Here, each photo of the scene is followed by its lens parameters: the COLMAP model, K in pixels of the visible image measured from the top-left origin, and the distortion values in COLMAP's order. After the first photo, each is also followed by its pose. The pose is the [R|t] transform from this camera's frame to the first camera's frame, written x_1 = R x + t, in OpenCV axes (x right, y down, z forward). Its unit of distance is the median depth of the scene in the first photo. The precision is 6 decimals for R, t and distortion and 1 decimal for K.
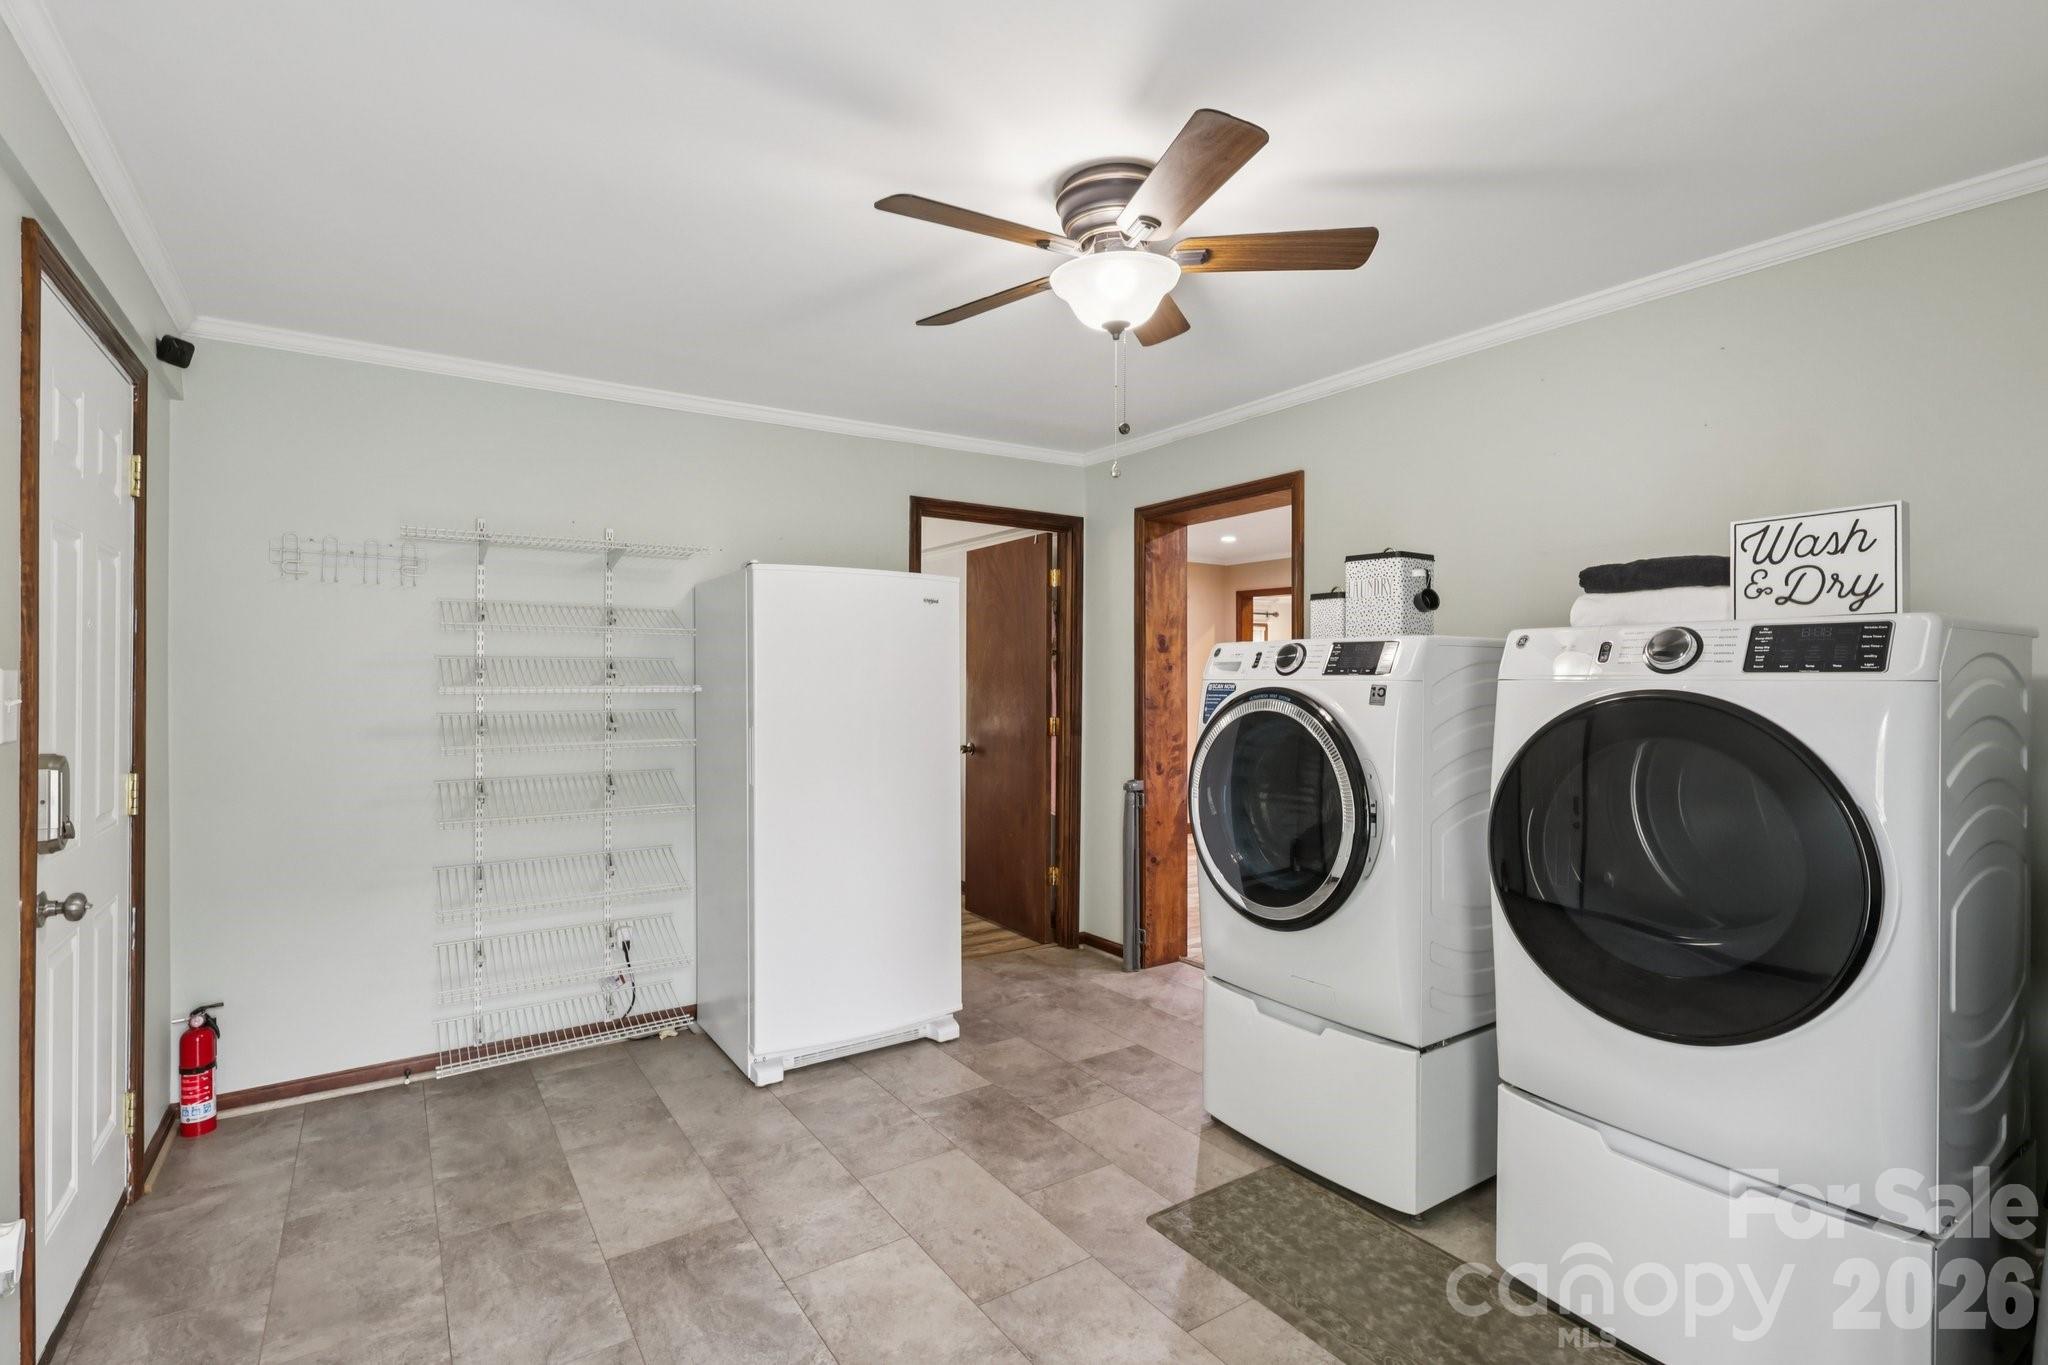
lens RADIAL K [[956.0, 0, 1025.7], [0, 956.0, 682.9], [0, 0, 1]] dist [-0.005497, 0.000142]
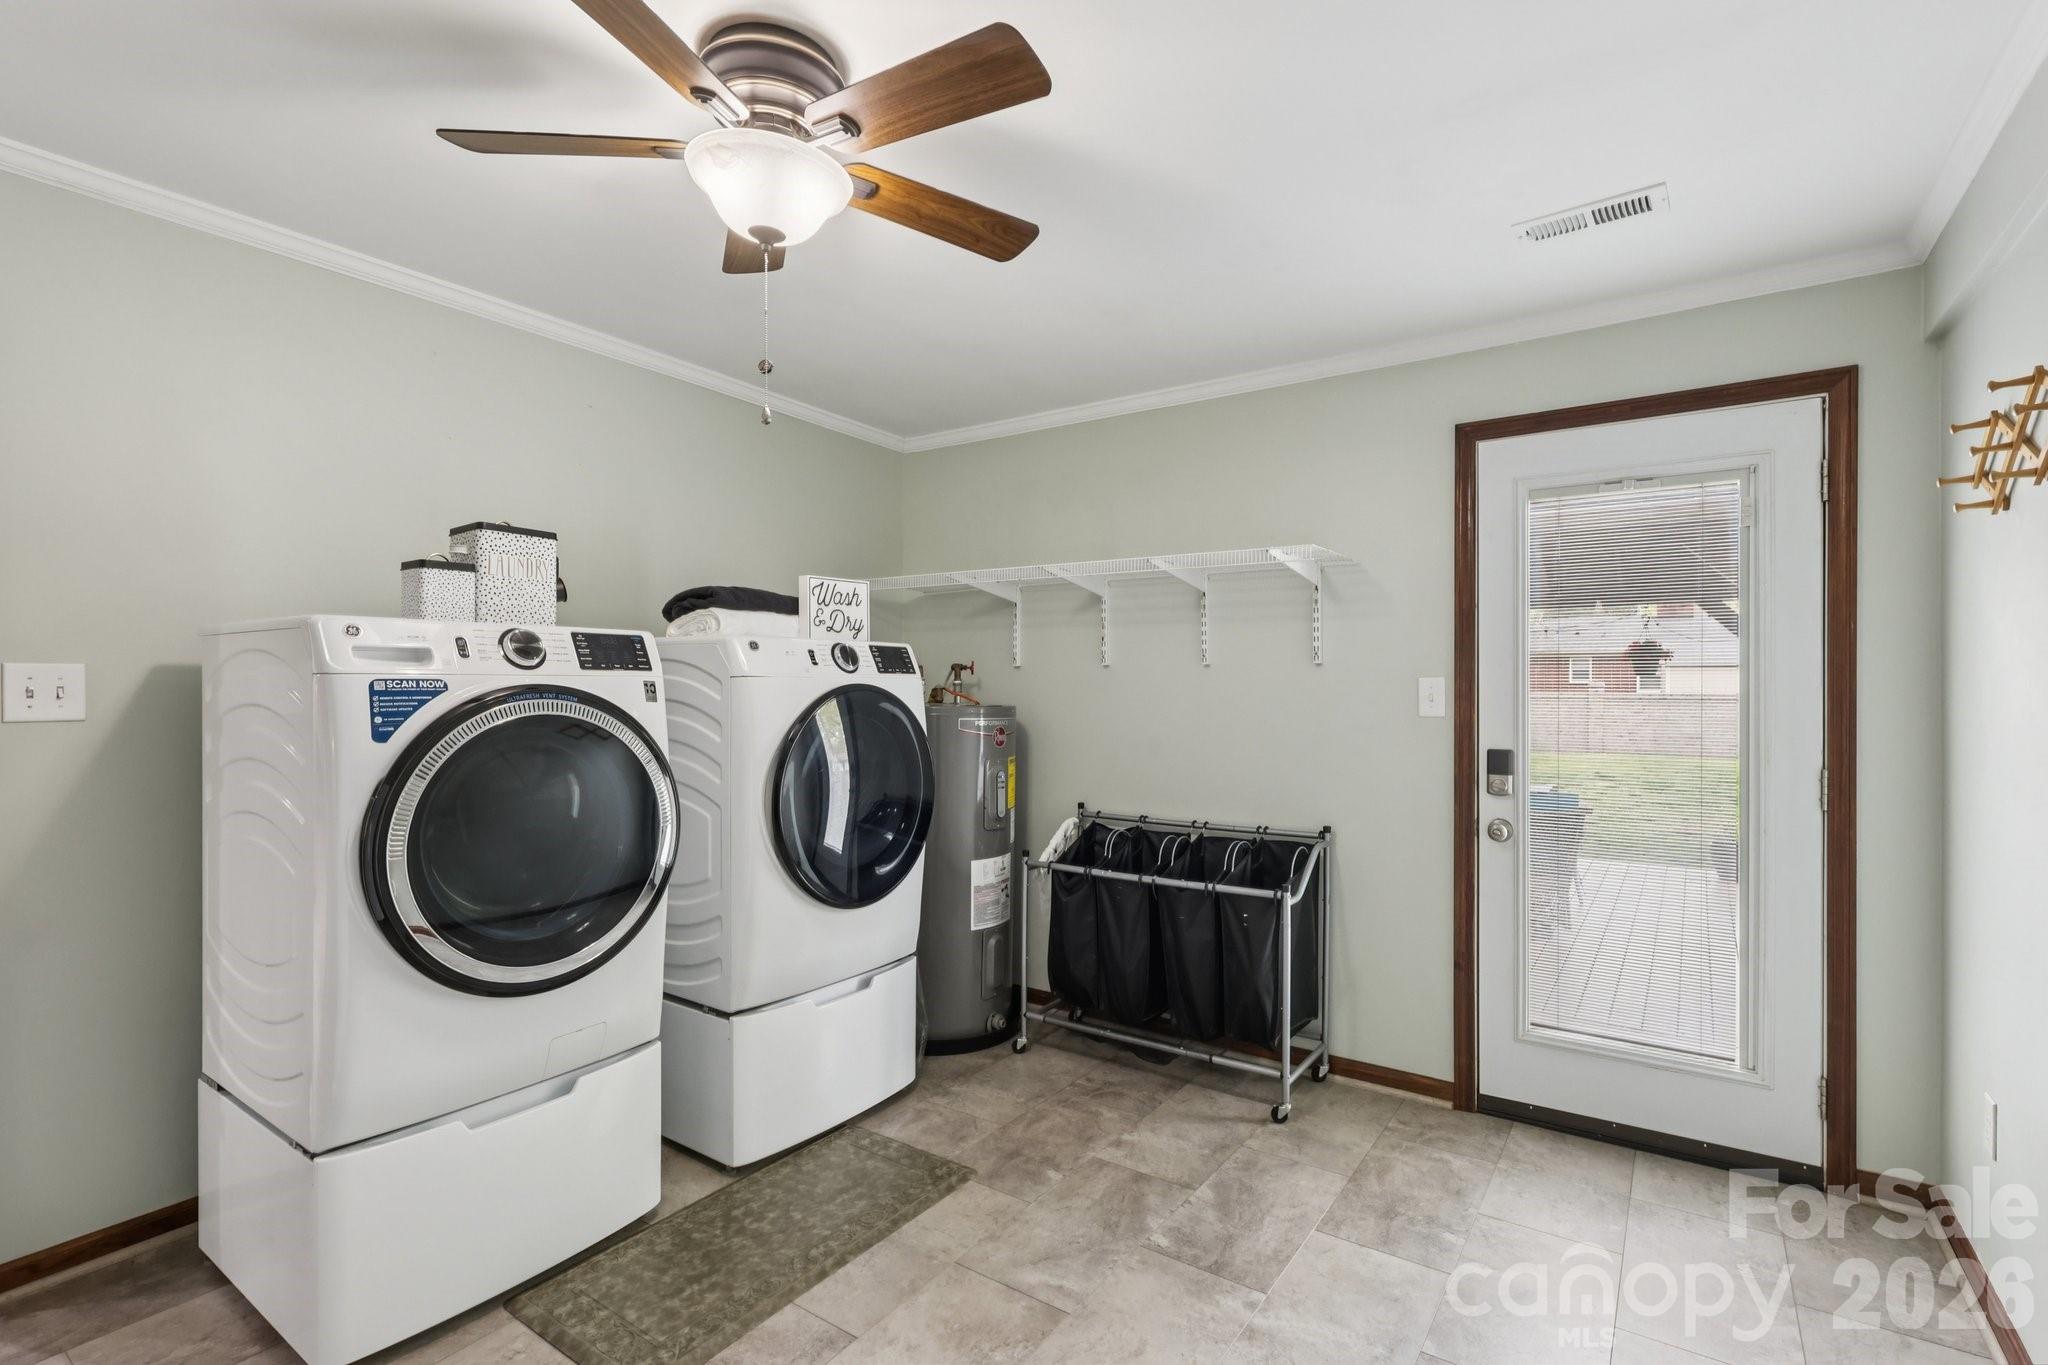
lens RADIAL K [[956.0, 0, 1027.6], [0, 956.0, 680.4], [0, 0, 1]] dist [-0.005497, 0.000142]
pose [[-0.370669, -0.002610, 0.928761, -0.736125], [-0.002494, 0.999995, 0.001815, -0.001055], [-0.928762, -0.001643, -0.370674, 1.093396]]
